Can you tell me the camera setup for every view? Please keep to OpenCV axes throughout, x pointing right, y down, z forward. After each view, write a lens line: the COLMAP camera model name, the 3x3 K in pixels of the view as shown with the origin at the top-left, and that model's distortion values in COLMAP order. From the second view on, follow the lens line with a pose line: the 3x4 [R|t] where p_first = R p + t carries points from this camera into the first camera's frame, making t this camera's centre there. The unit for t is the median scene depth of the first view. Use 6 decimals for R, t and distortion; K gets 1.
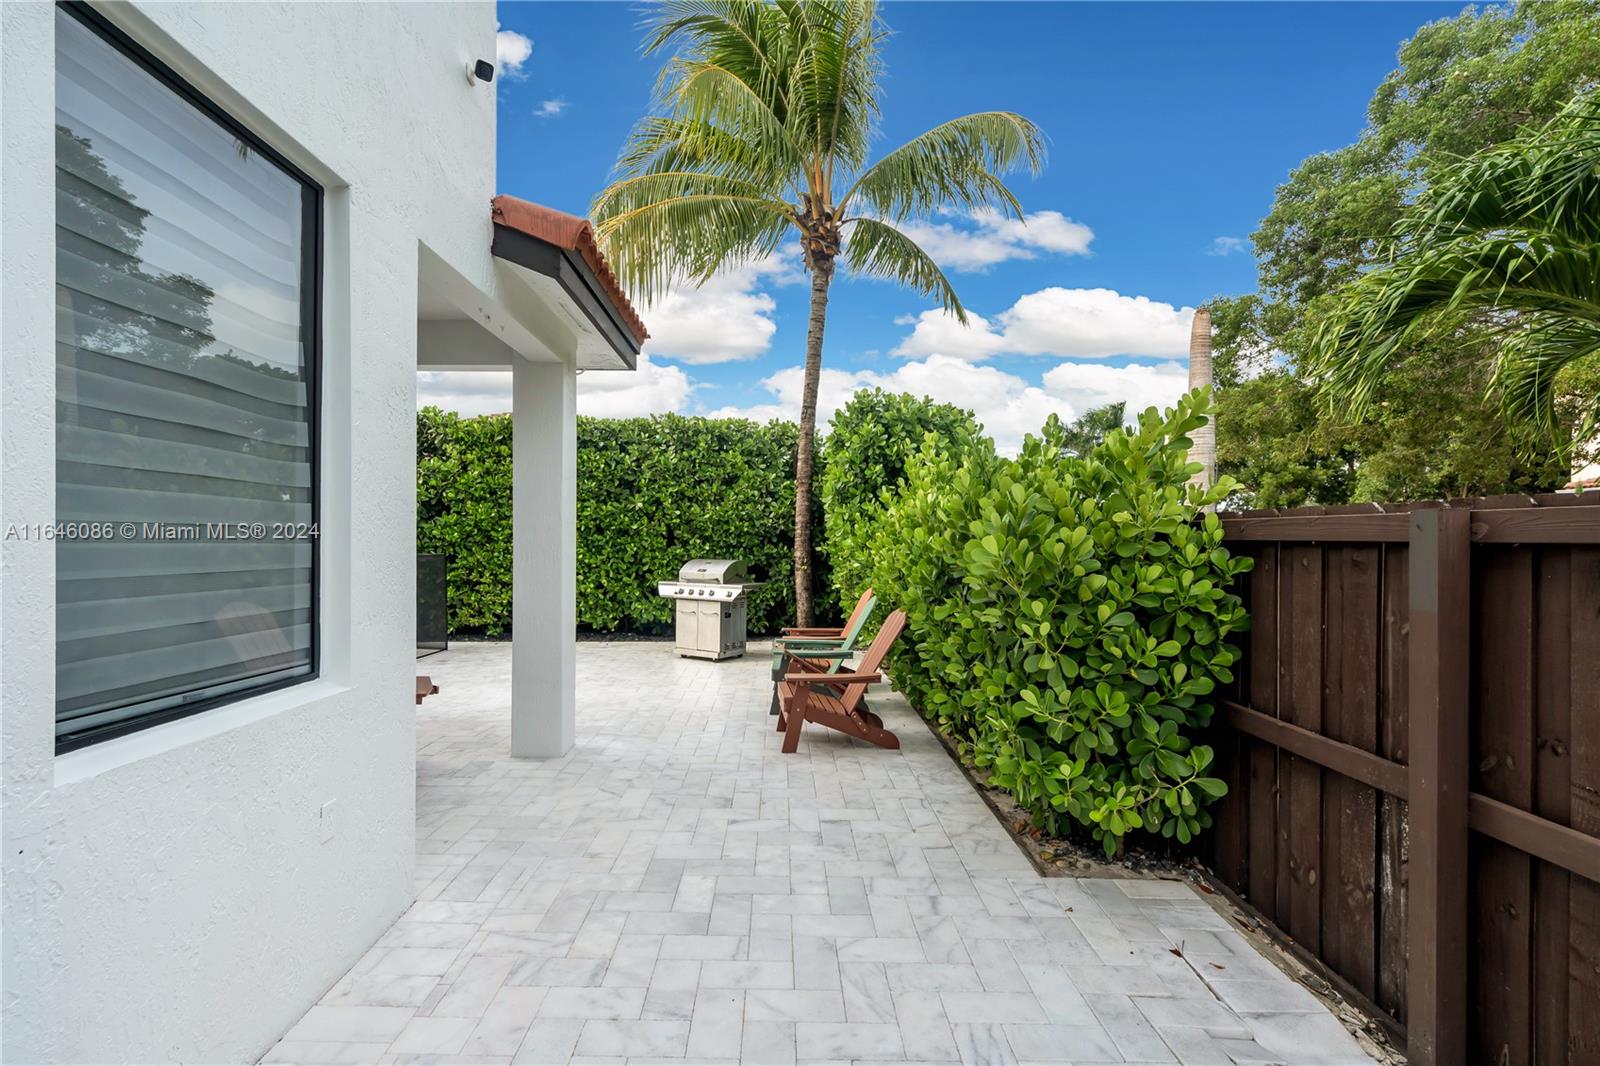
lens RADIAL K [[720.4, 0, 800.0], [0, 720.4, 533.0], [0, 0, 1]] dist [-0.002415, 0.000196]
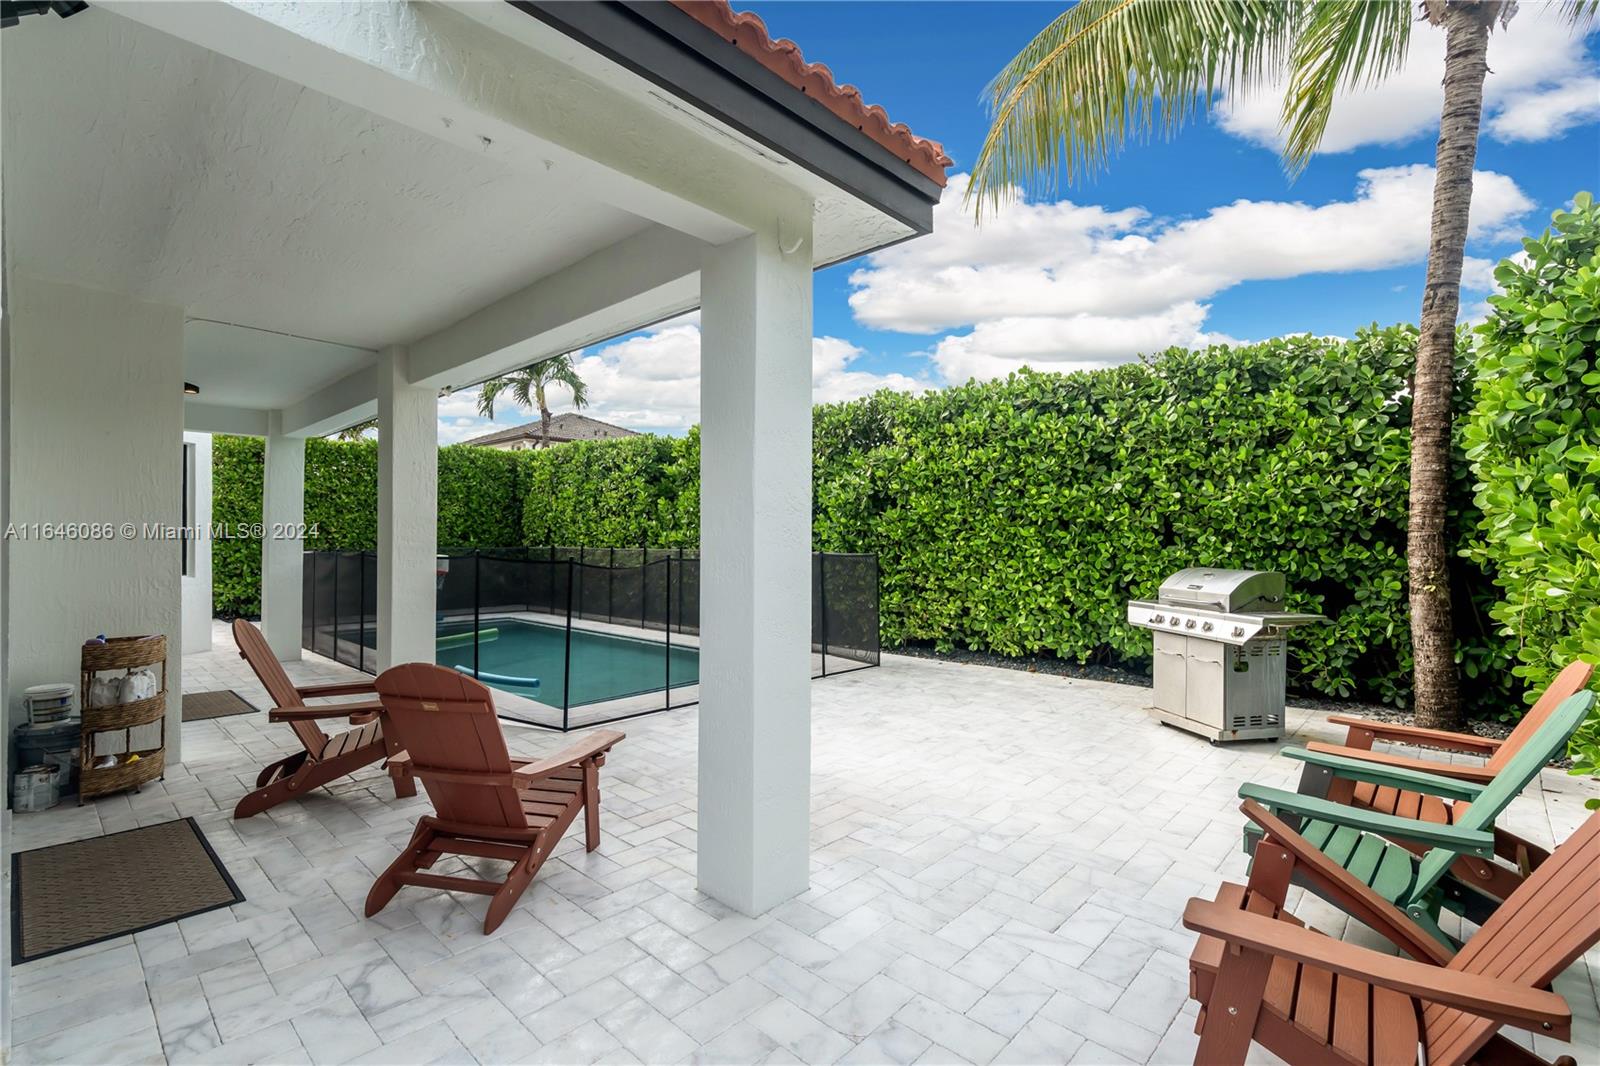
lens RADIAL K [[727.6, 0, 799.6], [0, 727.6, 530.5], [0, 0, 1]] dist [-0.001098, 0.000913]
pose [[0.712773, -0.010314, -0.701319, 0.049191], [0.010699, 0.999935, -0.003832, 0.002601], [0.701313, -0.004772, 0.712838, 0.287328]]
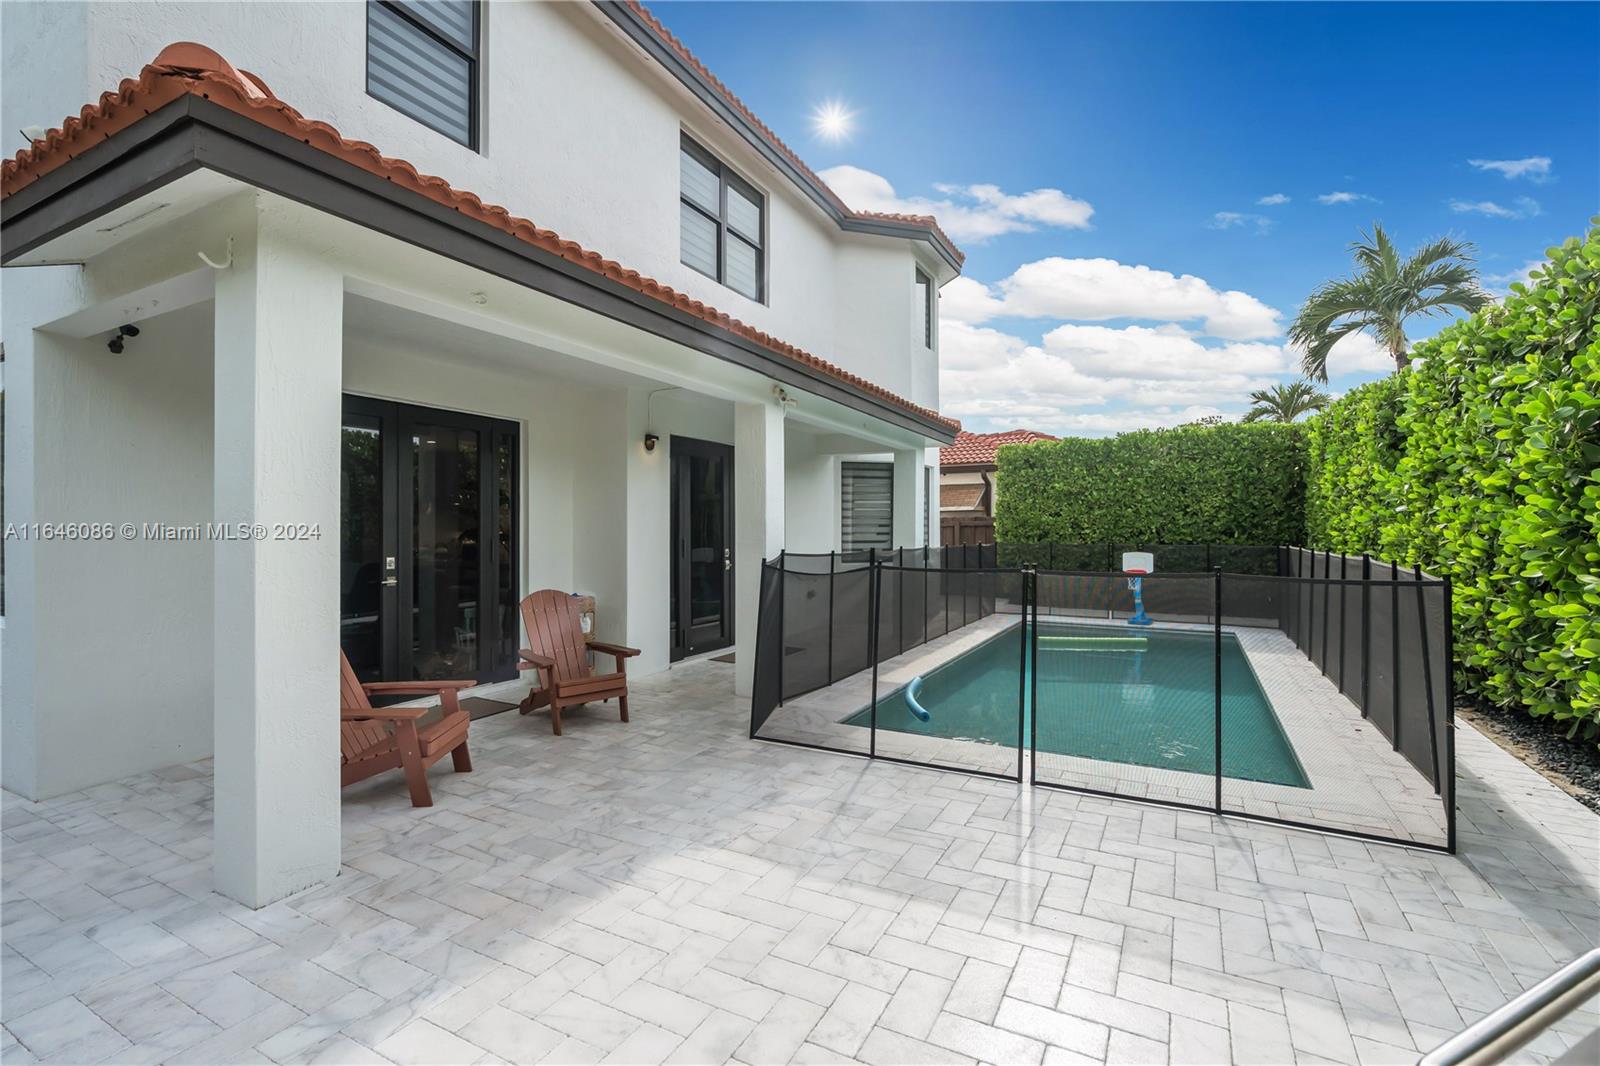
lens RADIAL K [[720.4, 0, 800.0], [0, 720.4, 533.0], [0, 0, 1]] dist [-0.002415, 0.000196]
pose [[-0.499368, 0.000429, -0.866390, -0.019322], [0.010059, 0.999935, -0.005303, 0.002727], [0.866332, -0.011363, -0.499340, 0.828689]]
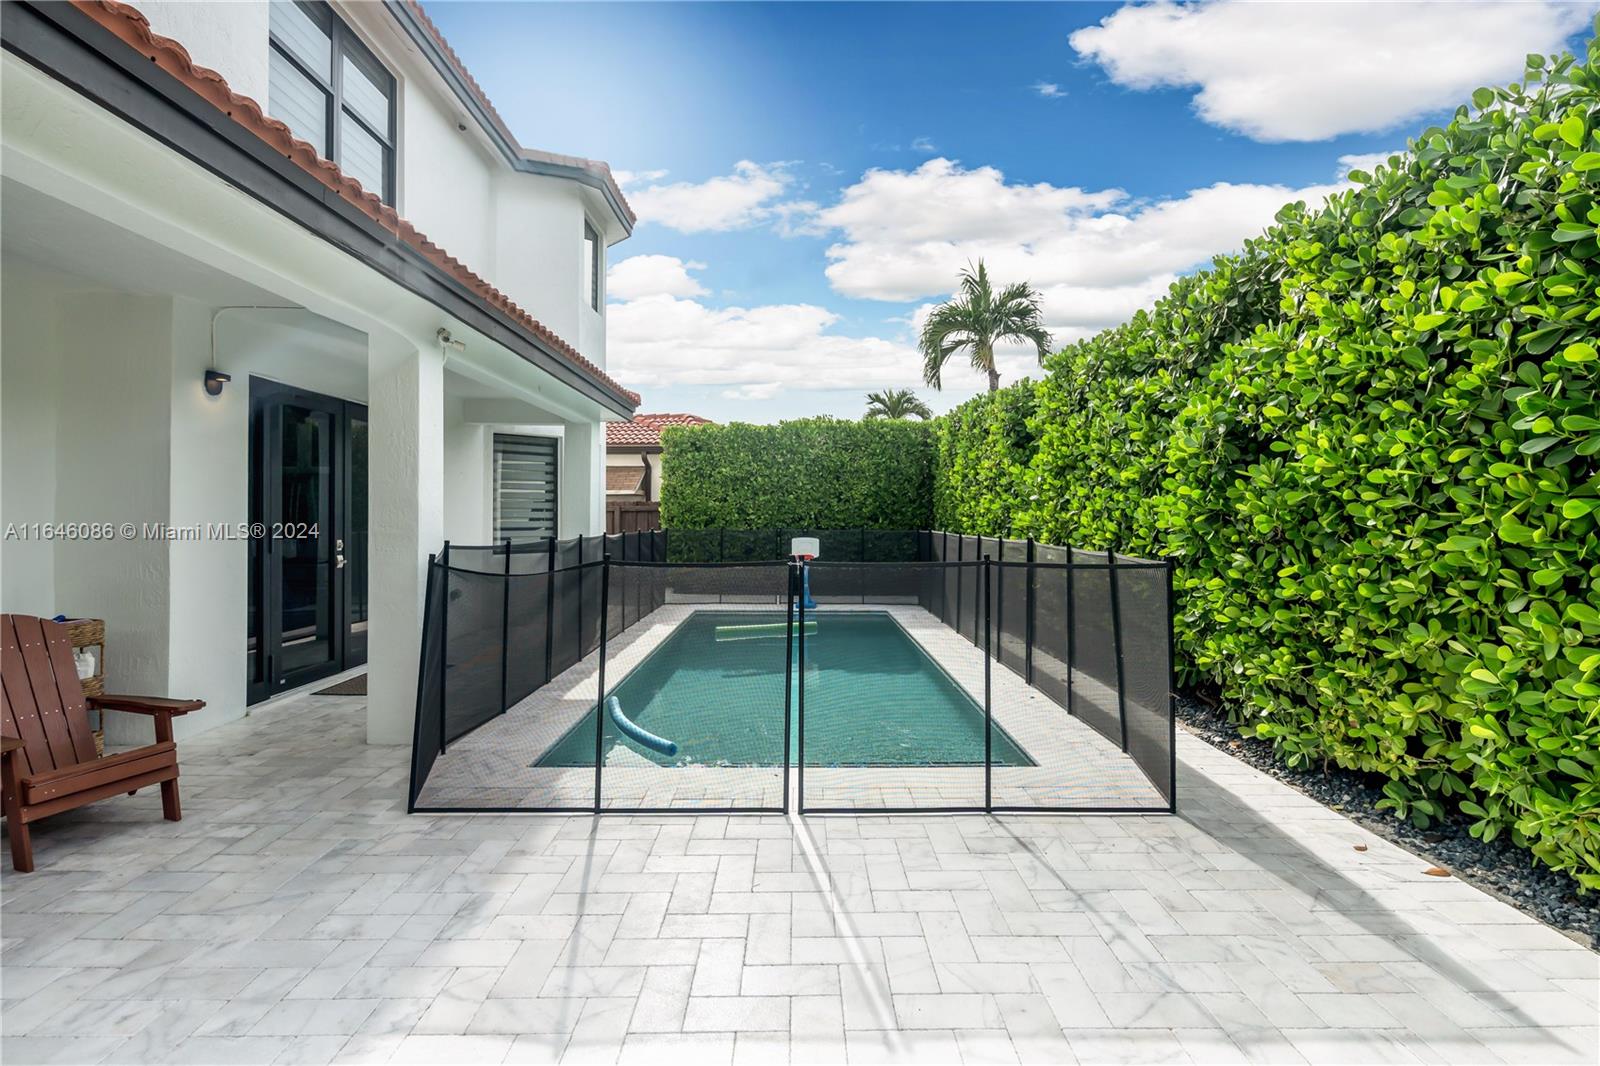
lens RADIAL K [[731.1, 0, 805.3], [0, 731.1, 512.2], [0, 0, 1]] dist [-0.002623, 0.000631]
pose [[-0.018292, -0.008365, -0.999798, -0.085170], [0.011074, 0.999902, -0.008569, 0.001882], [0.999771, -0.011229, -0.018198, 0.746272]]
